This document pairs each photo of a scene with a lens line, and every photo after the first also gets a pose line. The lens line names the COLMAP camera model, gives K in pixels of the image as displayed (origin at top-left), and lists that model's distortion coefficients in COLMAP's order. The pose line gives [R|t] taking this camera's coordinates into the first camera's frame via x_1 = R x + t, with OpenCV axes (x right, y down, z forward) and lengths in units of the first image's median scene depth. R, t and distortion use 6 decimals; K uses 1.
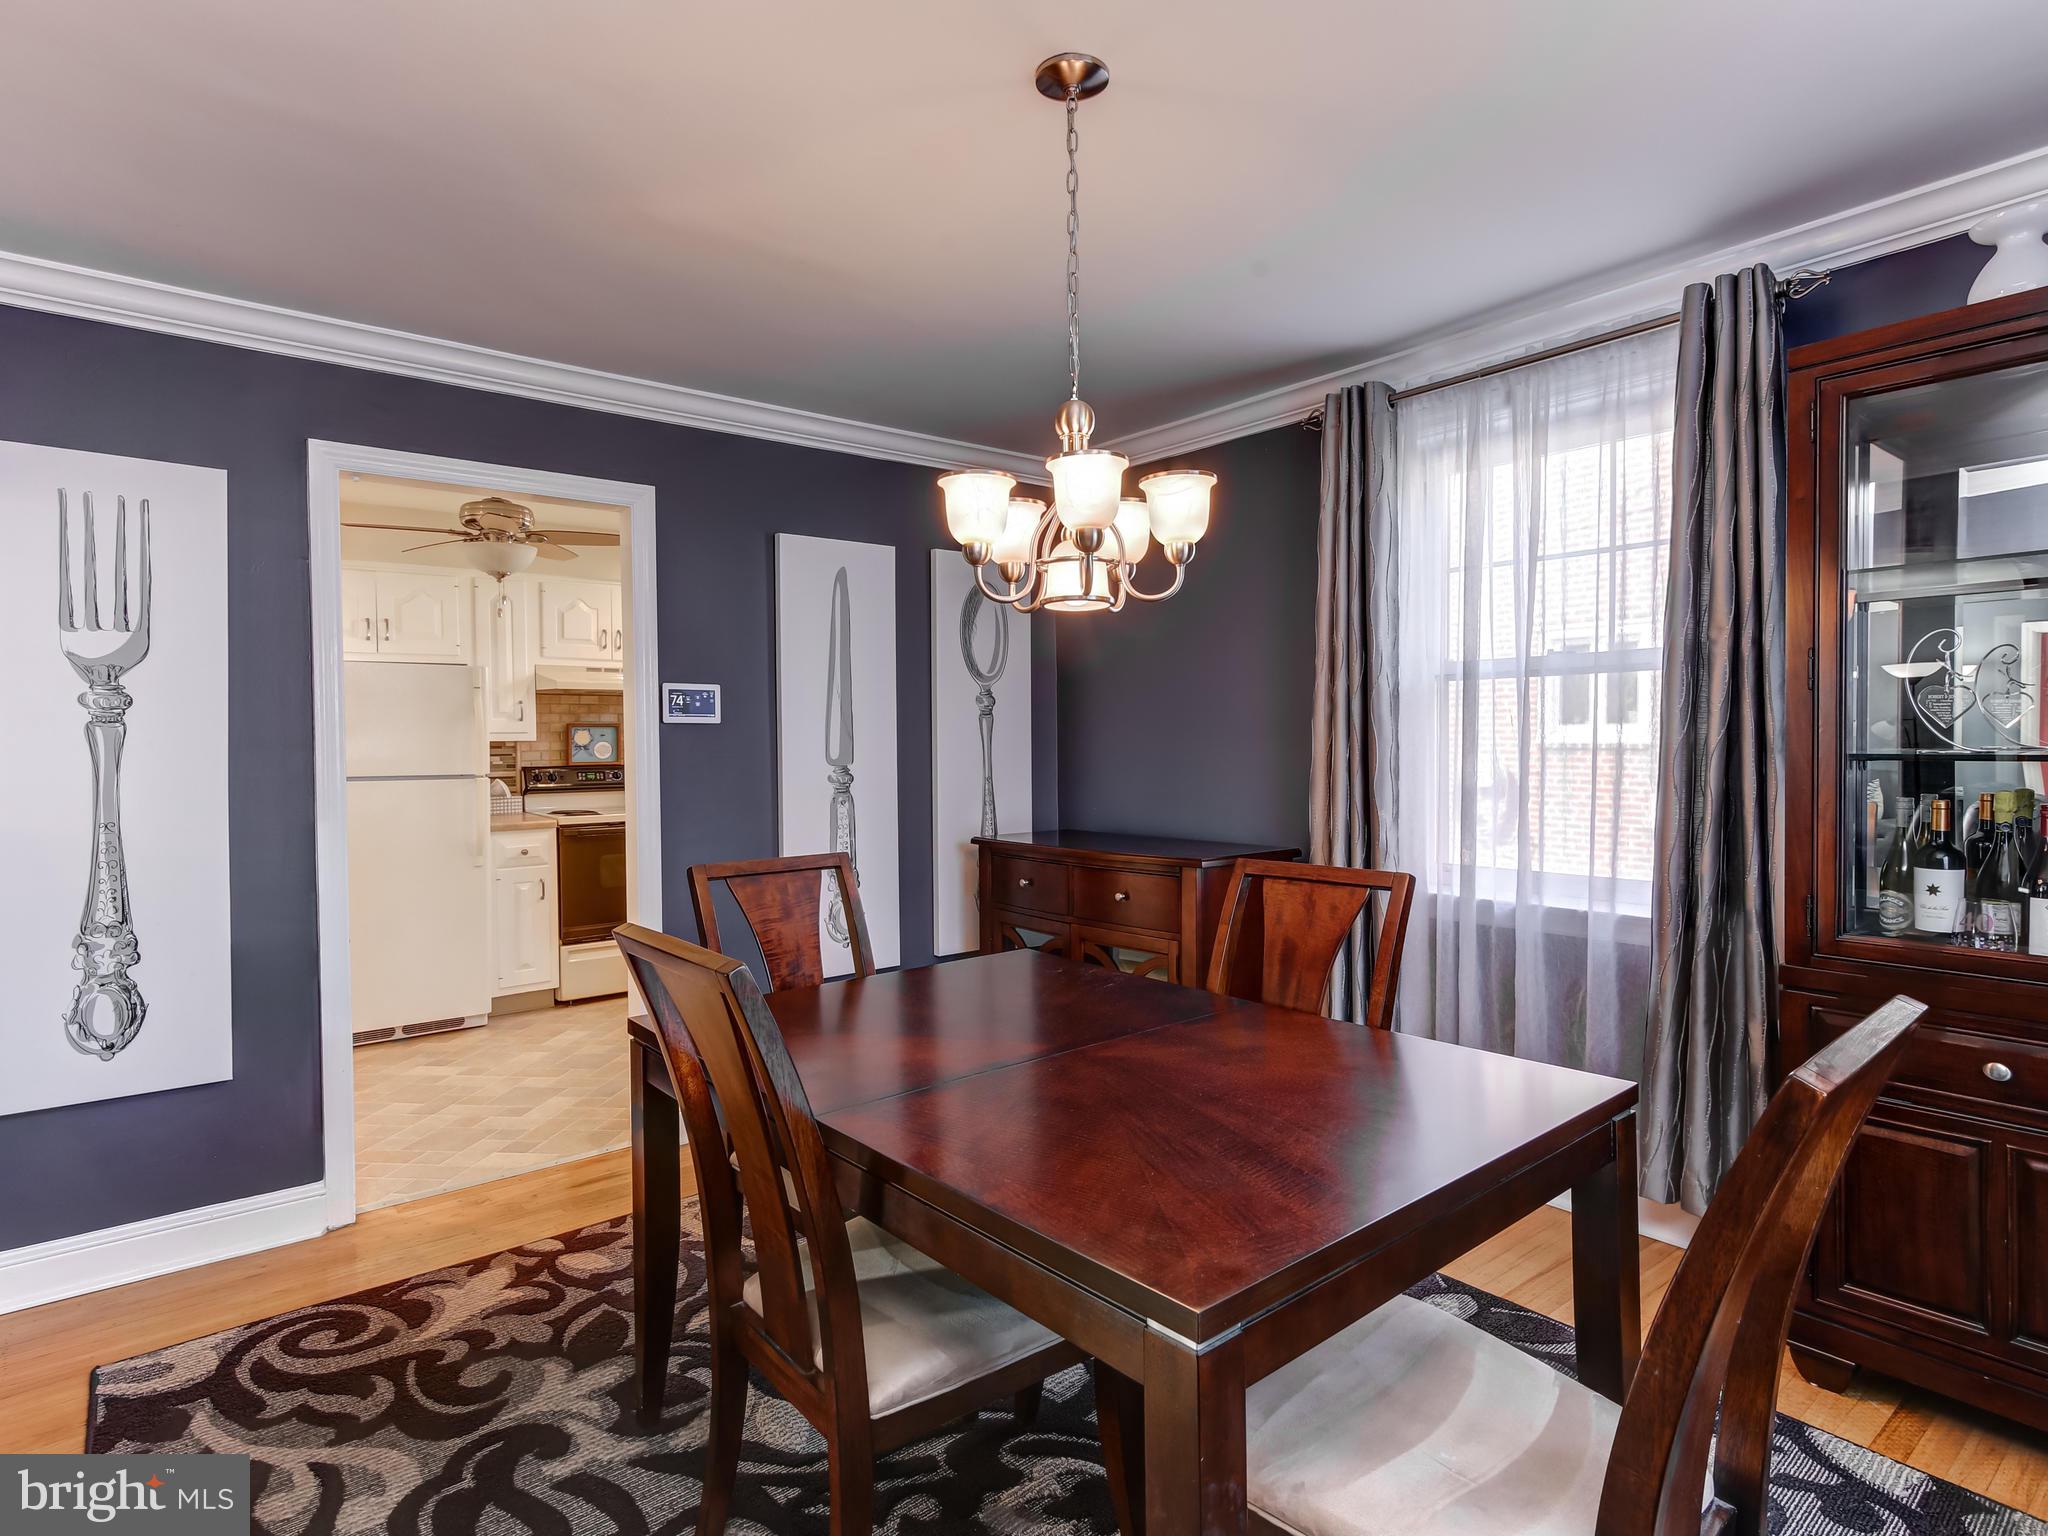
lens RADIAL K [[1112.6, 0, 1026.7], [0, 1112.6, 760.5], [0, 0, 1]] dist [0.006407, 0.000749]
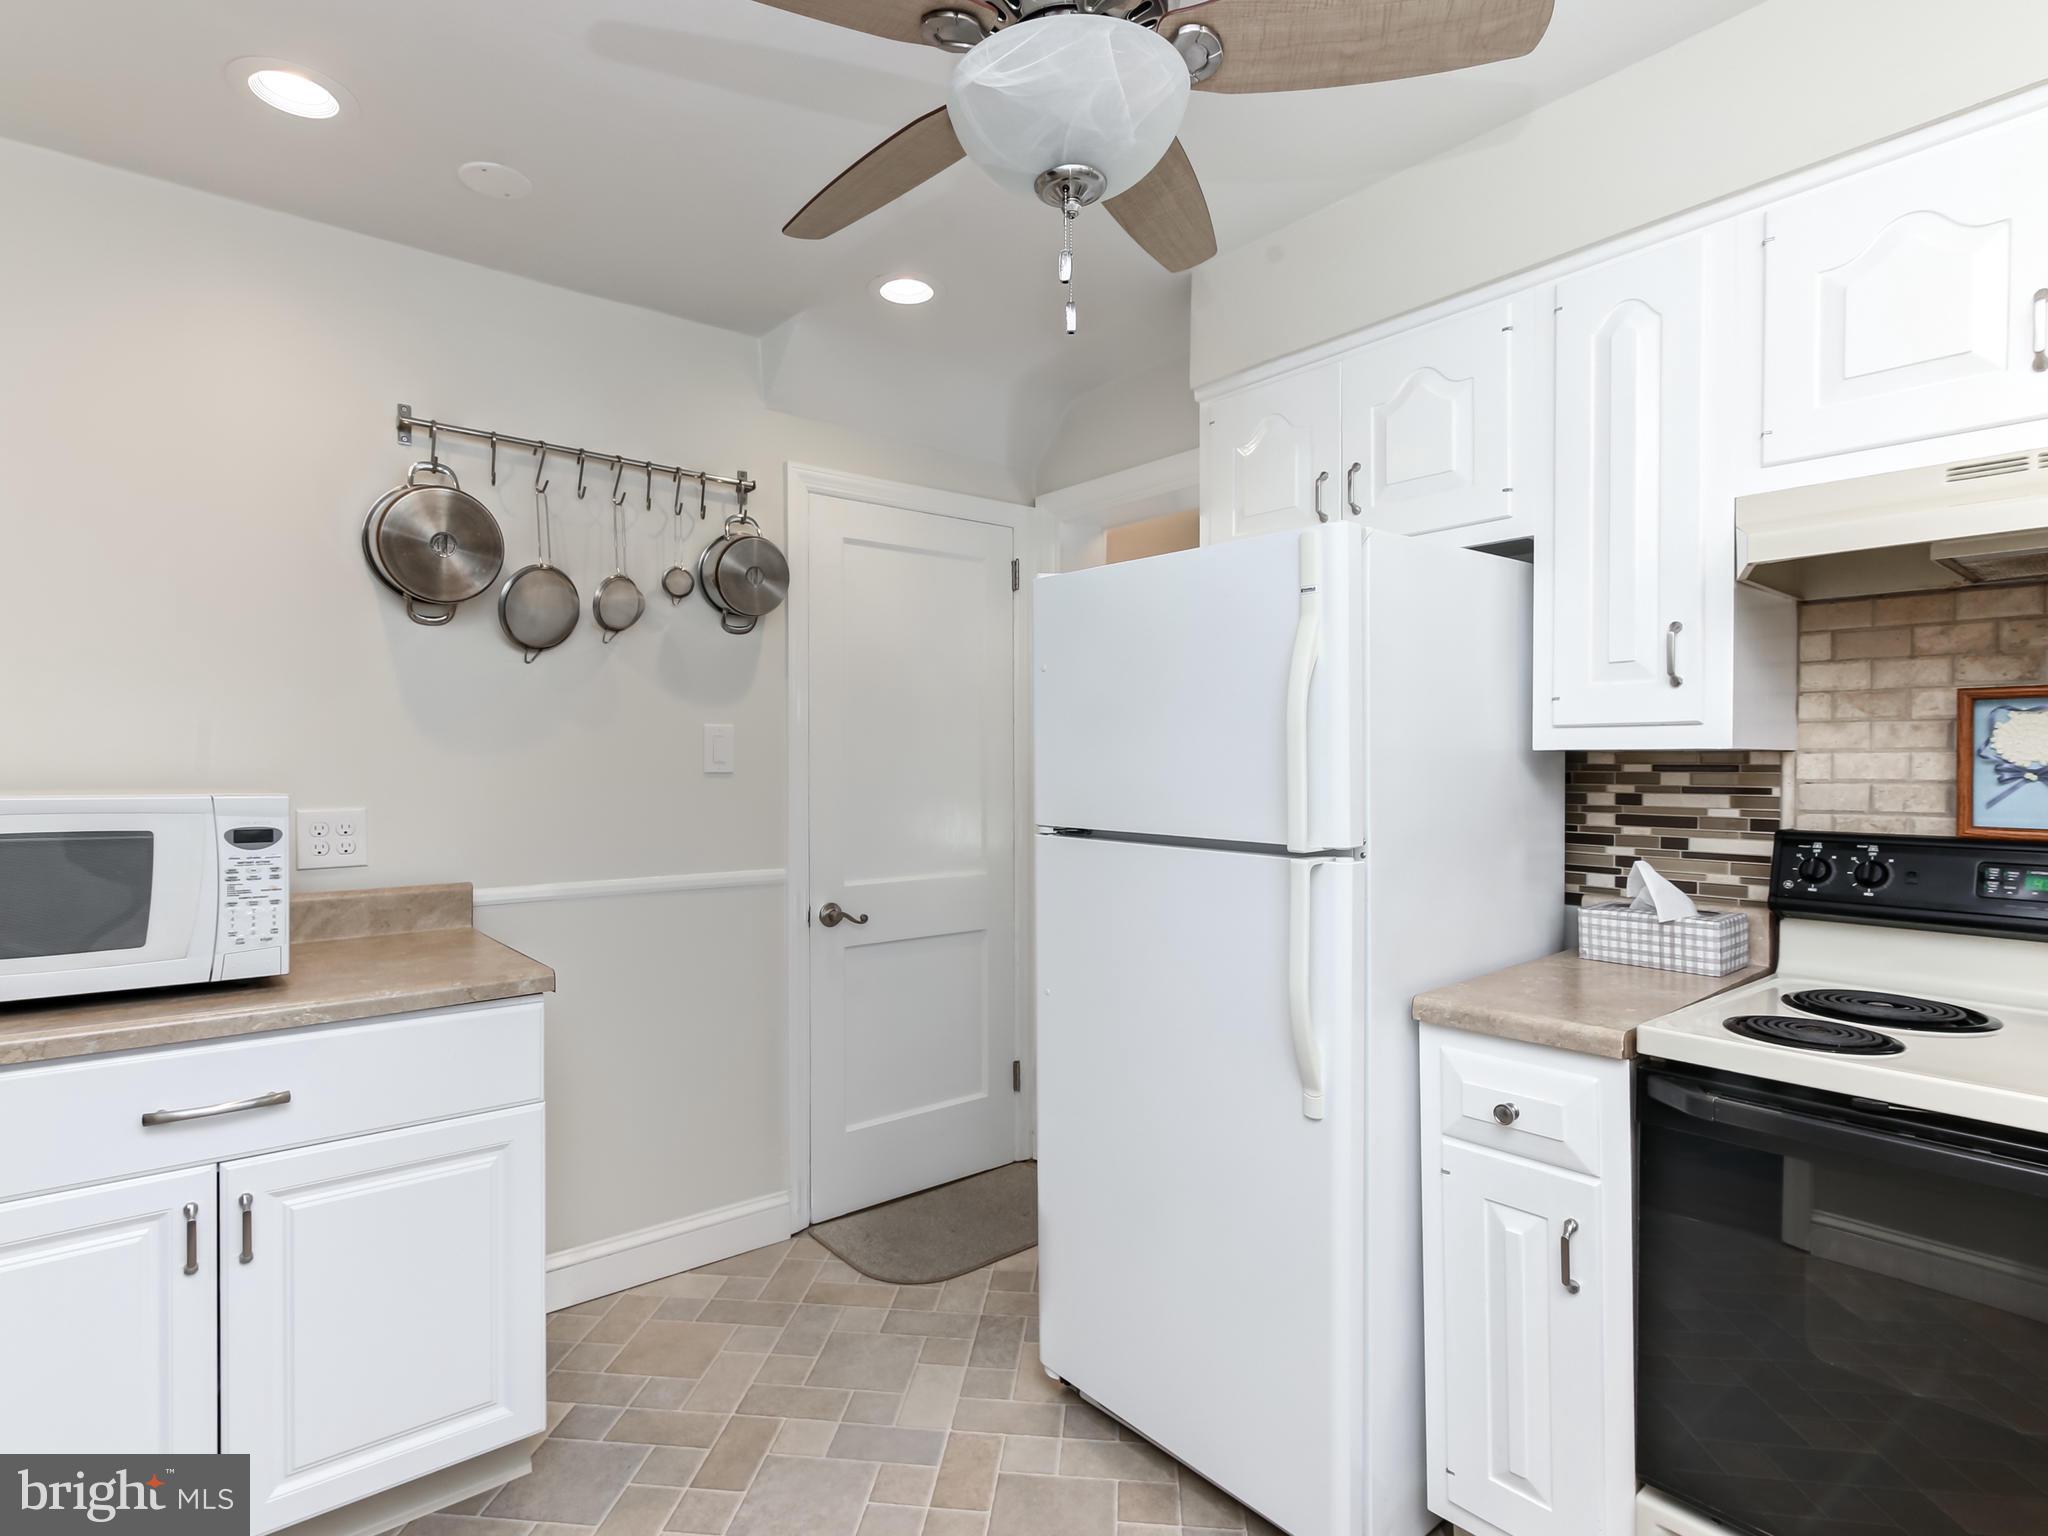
lens RADIAL K [[1044.7, 0, 994.6], [0, 1044.7, 774.5], [0, 0, 1]] dist [-0.006261, 0.004204]
pose [[0.024598, 0.020003, -0.999497, -0.178606], [-0.020170, 0.999606, 0.019509, -0.013473], [0.999494, 0.019680, 0.024992, 0.878047]]
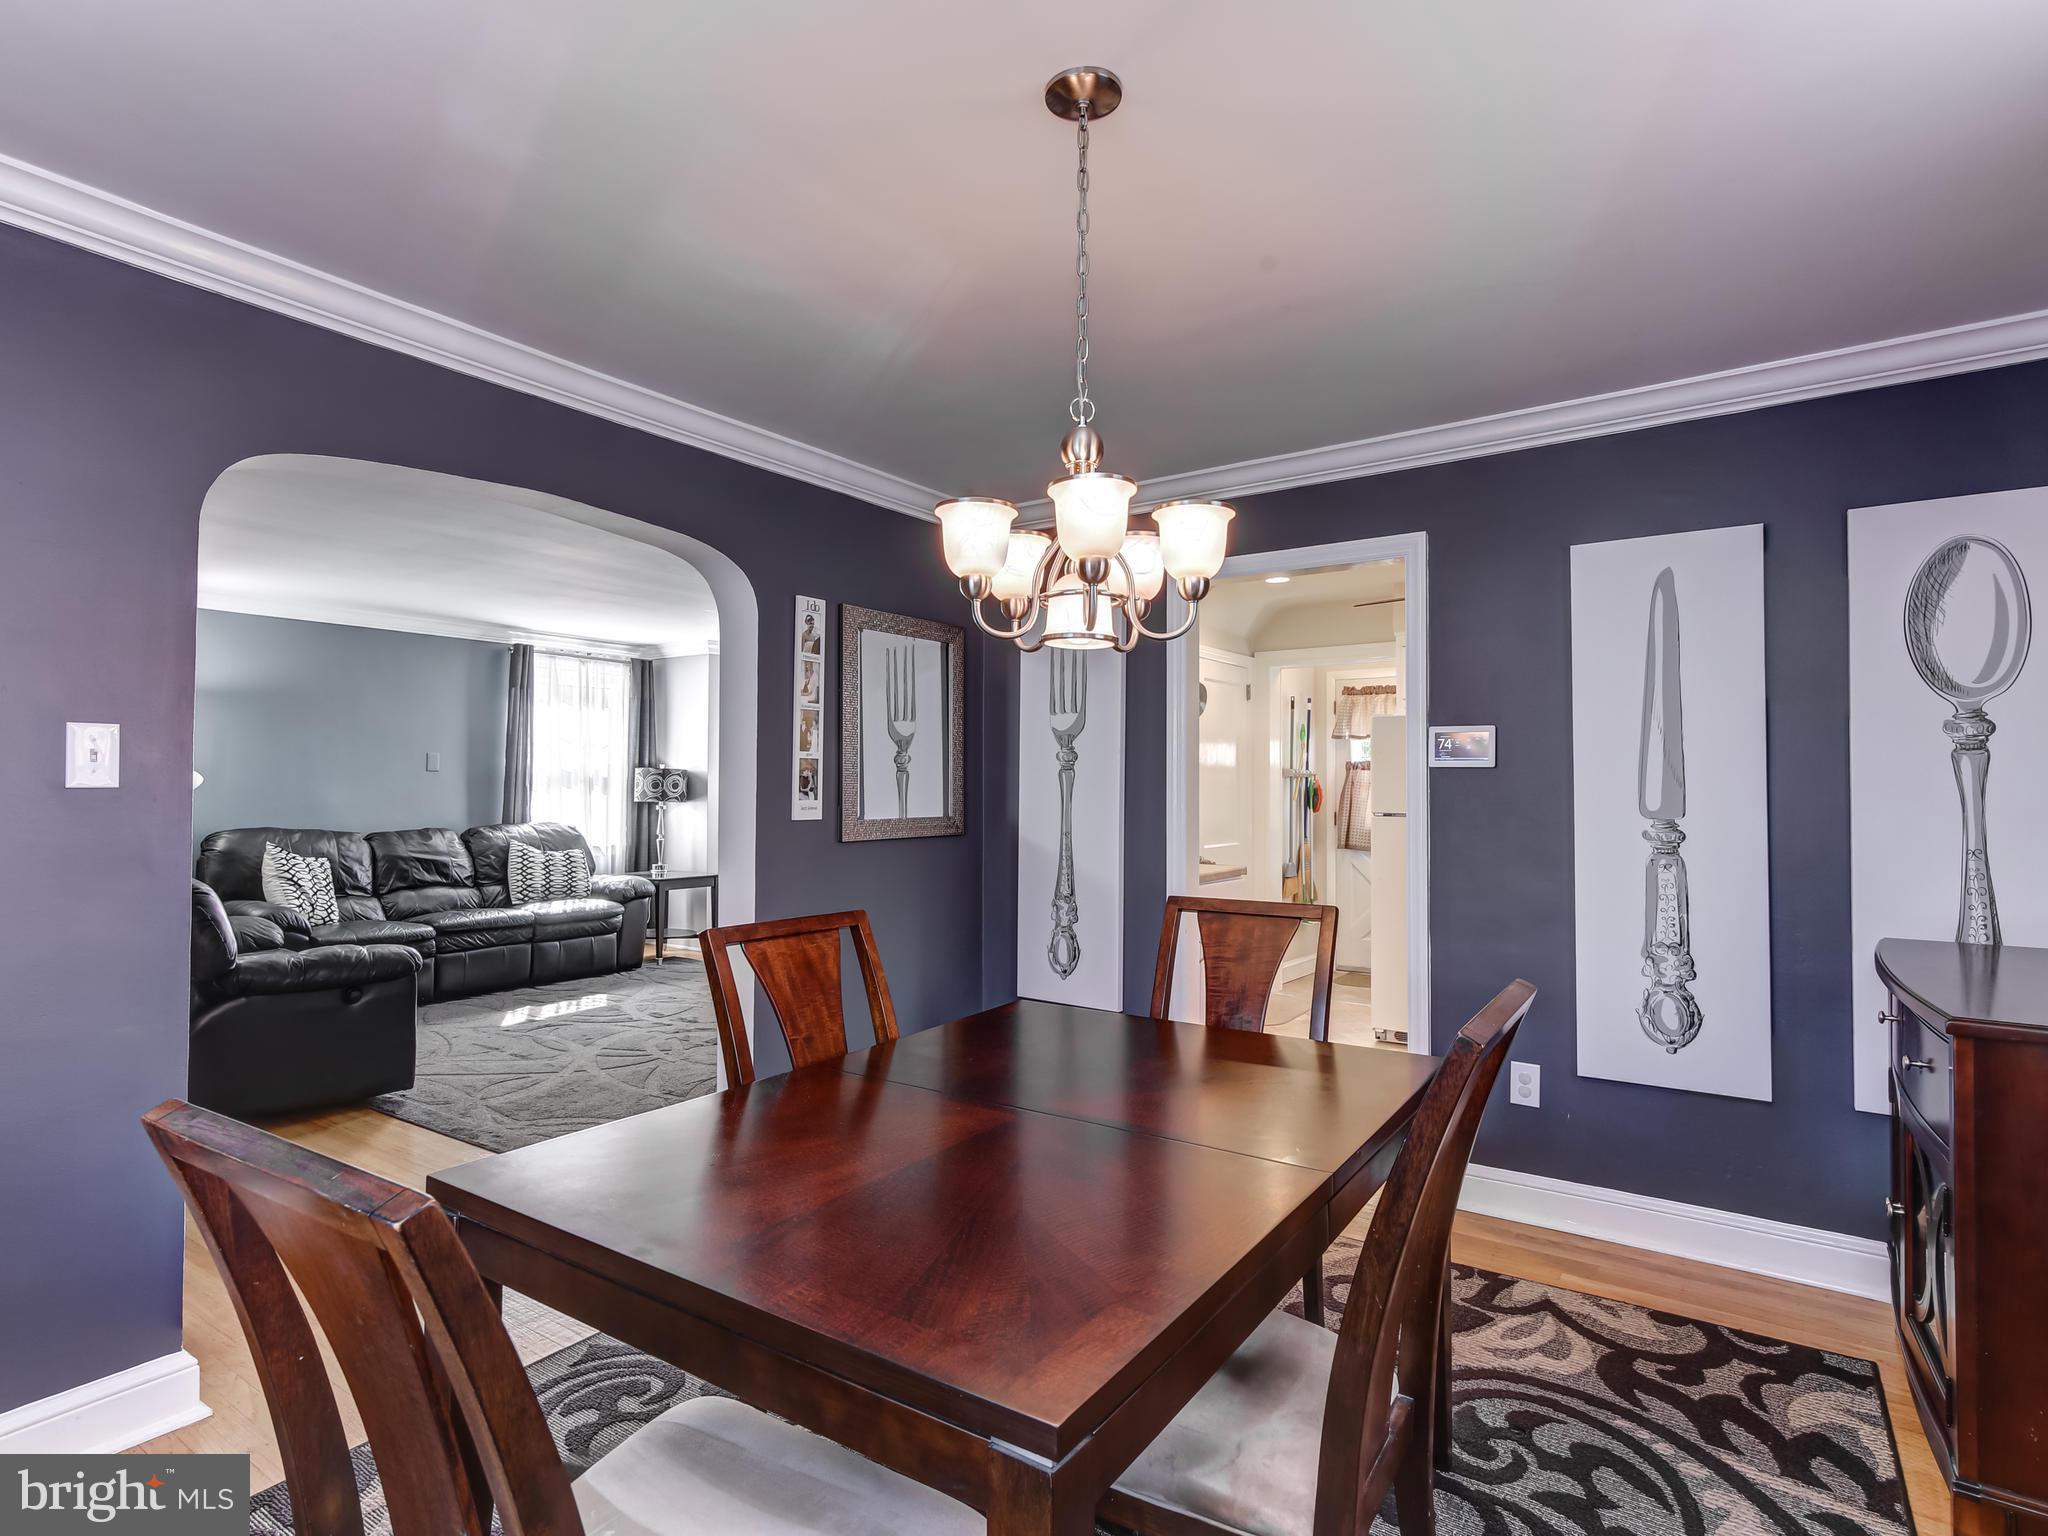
lens RADIAL K [[1044.7, 0, 1030.5], [0, 1044.7, 772.2], [0, 0, 1]] dist [-0.006261, 0.004204]
pose [[0.275934, -0.002210, -0.961174, 0.326881], [-0.025855, 0.999618, -0.009721, -0.007755], [0.960829, 0.027533, 0.275772, 0.283574]]
